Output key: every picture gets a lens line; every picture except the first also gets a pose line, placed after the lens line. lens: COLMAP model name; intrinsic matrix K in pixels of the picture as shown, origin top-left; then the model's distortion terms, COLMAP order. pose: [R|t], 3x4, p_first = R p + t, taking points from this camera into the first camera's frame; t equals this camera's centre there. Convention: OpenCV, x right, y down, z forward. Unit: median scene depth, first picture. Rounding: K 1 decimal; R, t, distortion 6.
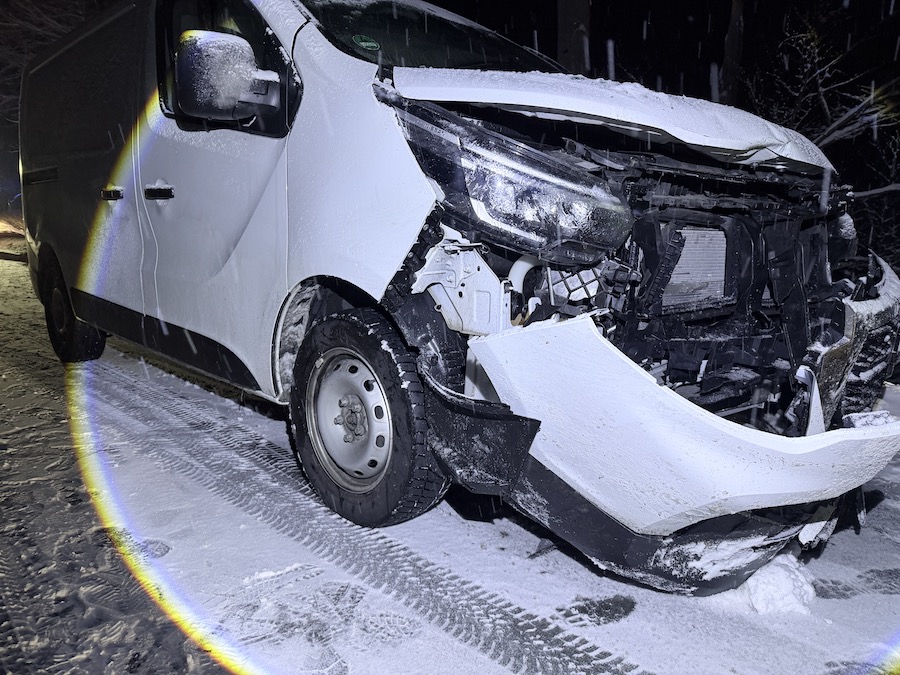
lens RADIAL K [[639.9, 0, 454.5], [0, 639.9, 346.6], [0, 0, 1]] dist [-0.000819, -0.006455]
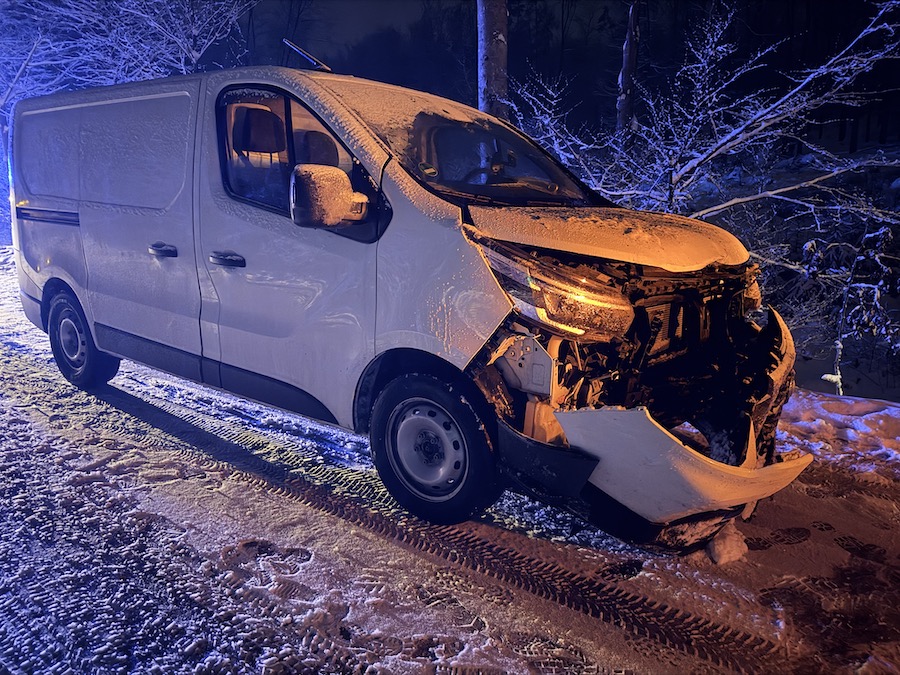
lens RADIAL K [[639.9, 0, 448.2], [0, 639.9, 335.5], [0, 0, 1]] dist [-0.000819, -0.006455]
pose [[0.987876, -0.034442, 0.151375, -0.375948], [0.028177, 0.998663, 0.043340, -0.220387], [-0.152666, -0.038549, 0.987526, -0.417313]]
